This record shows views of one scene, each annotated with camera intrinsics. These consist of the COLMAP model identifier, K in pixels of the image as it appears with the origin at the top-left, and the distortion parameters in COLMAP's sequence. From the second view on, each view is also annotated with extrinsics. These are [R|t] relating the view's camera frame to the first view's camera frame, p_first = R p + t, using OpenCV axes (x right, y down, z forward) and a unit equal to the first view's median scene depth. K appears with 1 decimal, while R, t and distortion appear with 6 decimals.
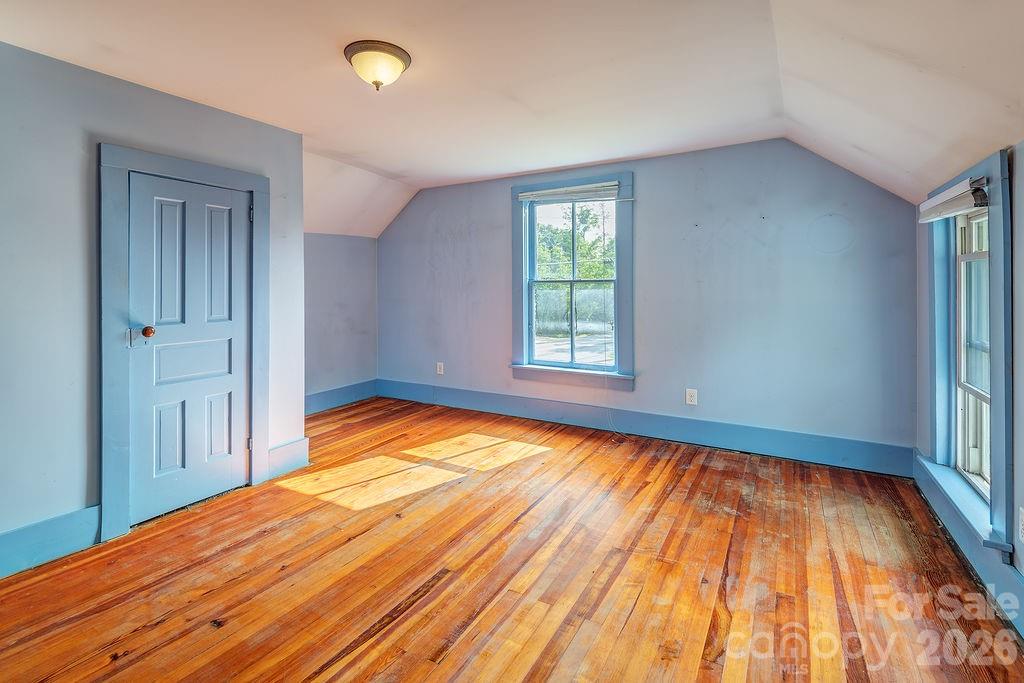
lens RADIAL K [[467.5, 0, 515.0], [0, 467.5, 281.0], [0, 0, 1]] dist [0.001559, -0.000669]
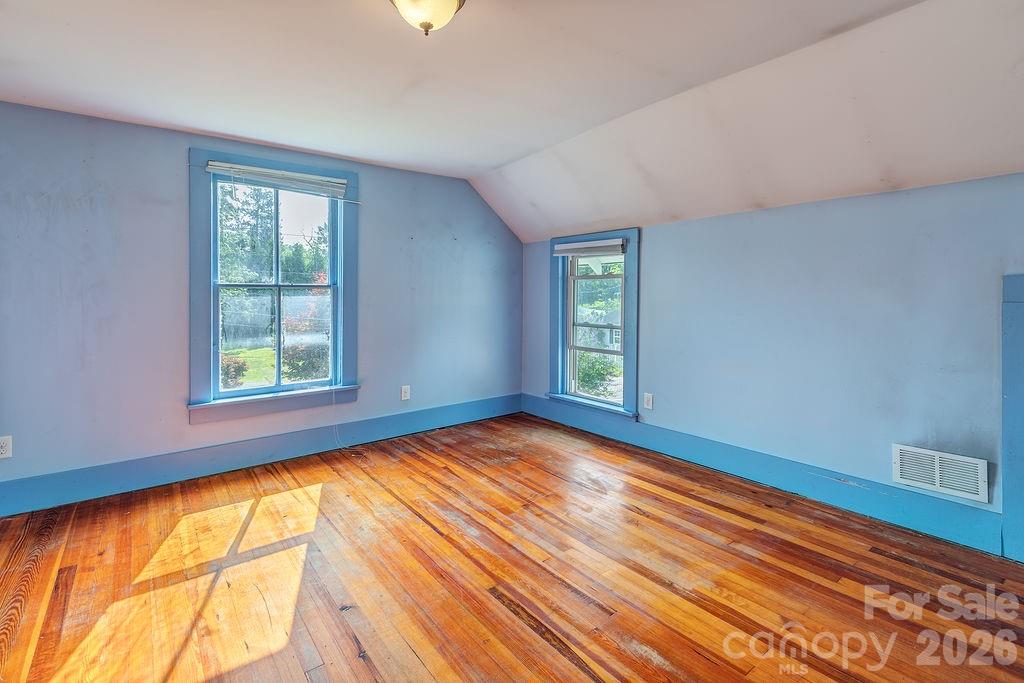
lens RADIAL K [[482.5, 0, 516.3], [0, 482.5, 297.6], [0, 0, 1]] dist [0.035166, -0.024139]
pose [[0.375548, -0.007547, 0.926772, -0.911451], [-0.008335, 0.999899, 0.011520, 0.010131], [-0.926765, -0.012051, 0.375447, 0.511992]]
